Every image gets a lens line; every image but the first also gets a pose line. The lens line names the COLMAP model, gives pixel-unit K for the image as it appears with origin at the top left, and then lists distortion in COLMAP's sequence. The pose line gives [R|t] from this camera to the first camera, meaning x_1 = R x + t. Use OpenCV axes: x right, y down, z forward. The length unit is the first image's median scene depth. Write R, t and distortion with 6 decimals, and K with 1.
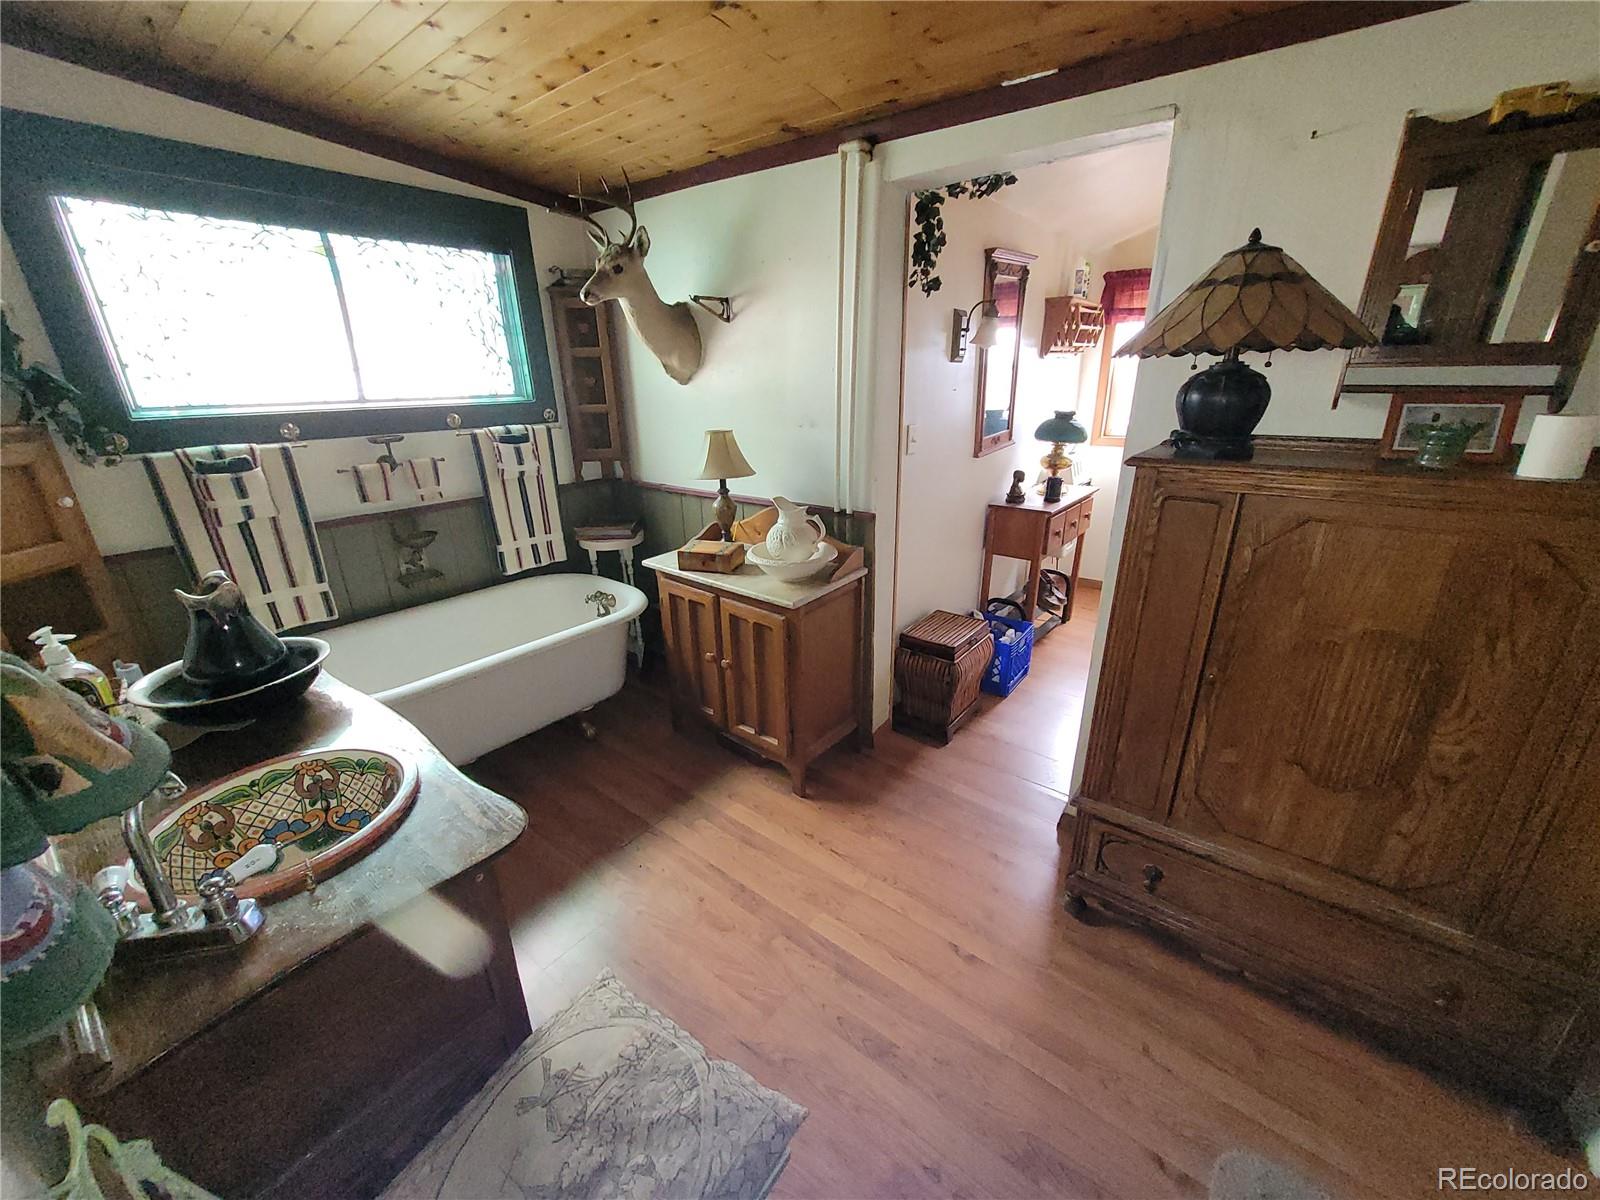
lens RADIAL K [[616.8, 0, 798.9], [0, 616.8, 602.2], [0, 0, 1]] dist [0.007721, -0.003179]
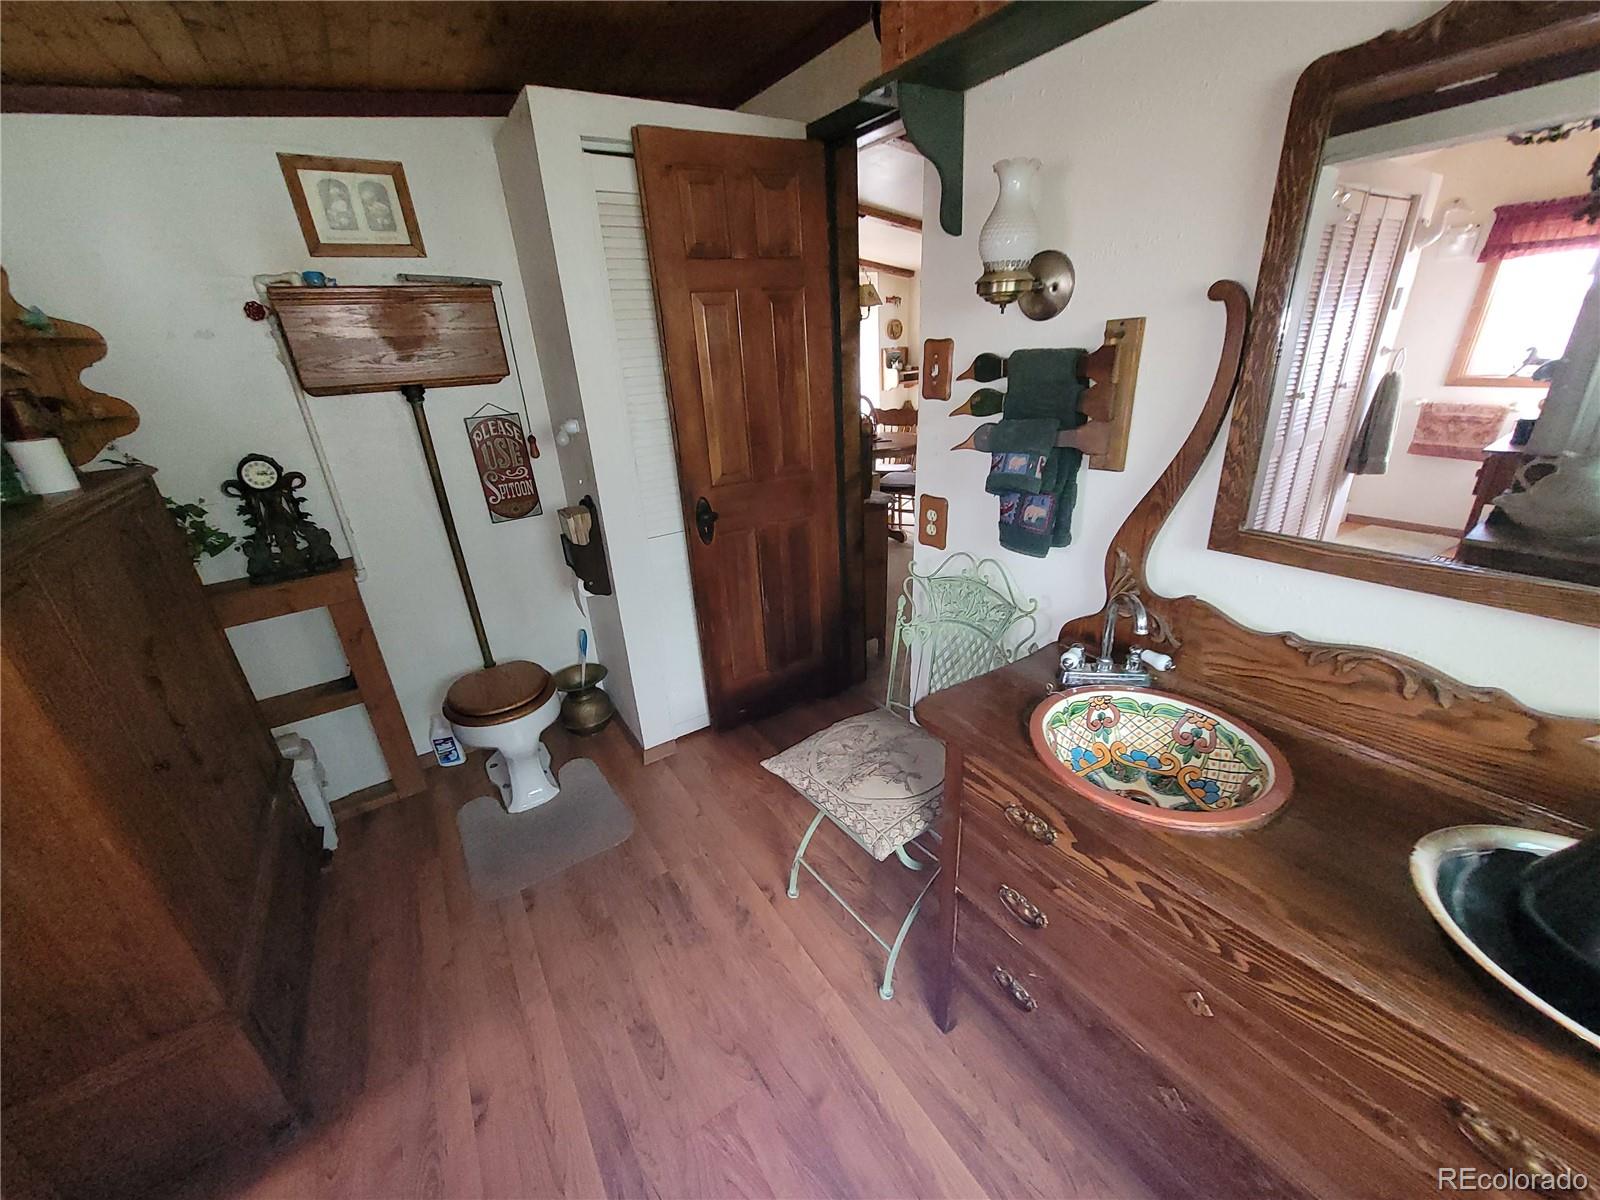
lens RADIAL K [[616.8, 0, 798.9], [0, 616.8, 602.2], [0, 0, 1]] dist [0.007721, -0.003179]
pose [[-0.943113, -0.064525, 0.326150, -0.396576], [0.174471, 0.739006, 0.650715, -0.419475], [-0.283014, 0.670602, -0.685709, 1.160675]]
